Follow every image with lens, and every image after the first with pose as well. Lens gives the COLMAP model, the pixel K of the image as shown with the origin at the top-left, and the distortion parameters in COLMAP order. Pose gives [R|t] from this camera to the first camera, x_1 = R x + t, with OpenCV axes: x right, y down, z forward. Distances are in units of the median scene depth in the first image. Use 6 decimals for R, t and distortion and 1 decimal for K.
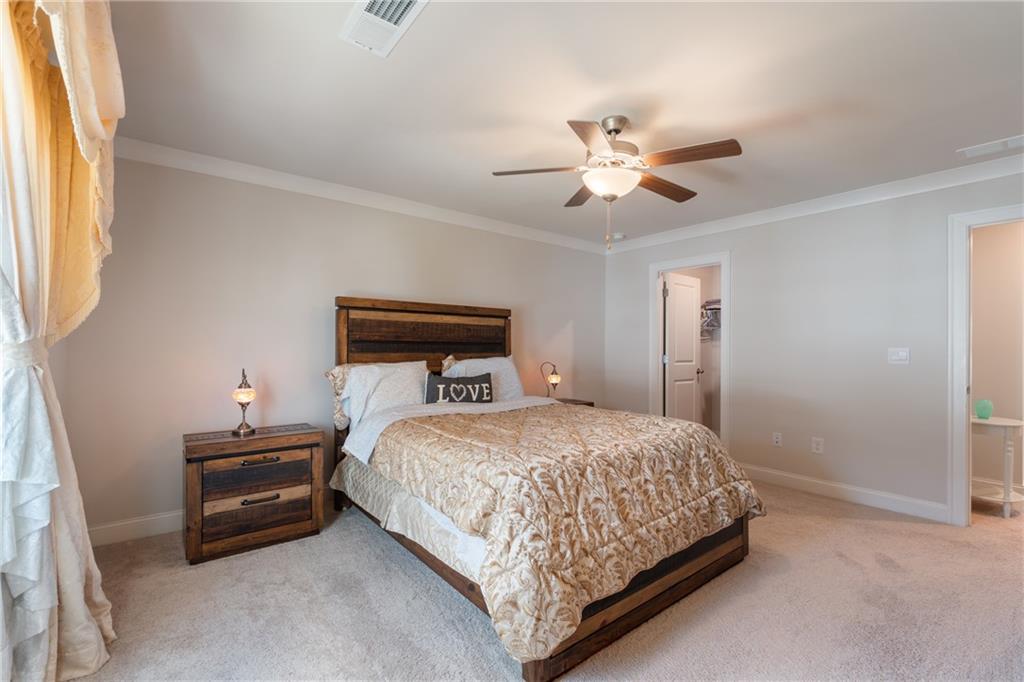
lens RADIAL K [[445.7, 0, 512.0], [0, 445.7, 341.0], [0, 0, 1]] dist [0.108736, -0.000018]
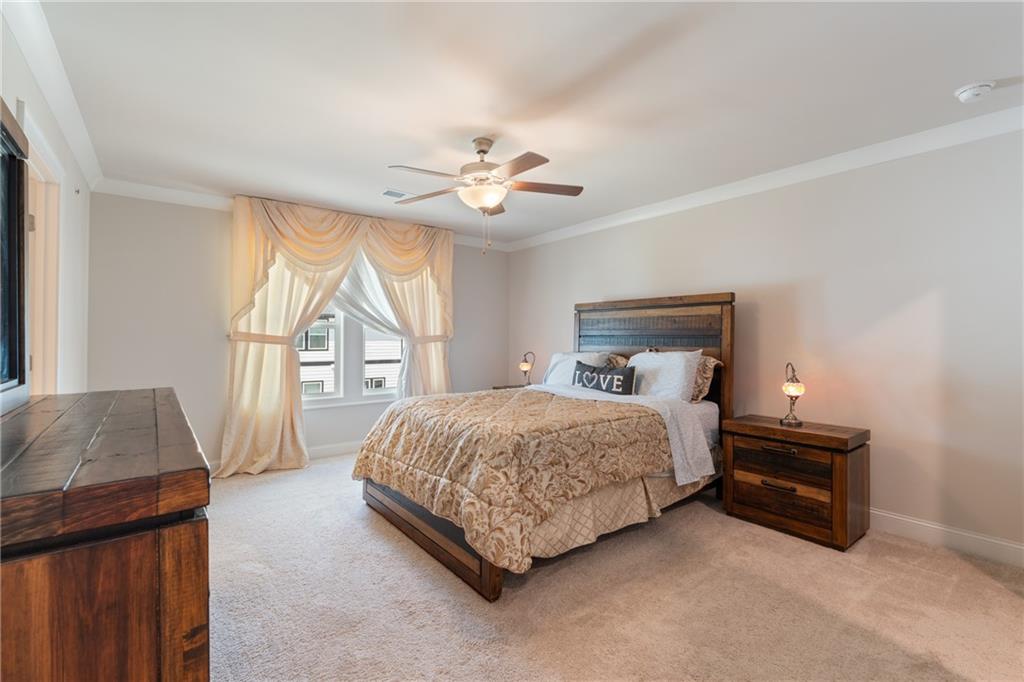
lens RADIAL K [[451.0, 0, 514.0], [0, 451.0, 329.4], [0, 0, 1]] dist [-0.003043, -0.000147]
pose [[0.030721, -0.029686, -0.999087, 0.956527], [0.004948, 0.999551, -0.029548, 0.019809], [0.999516, -0.004036, 0.030854, 0.728724]]
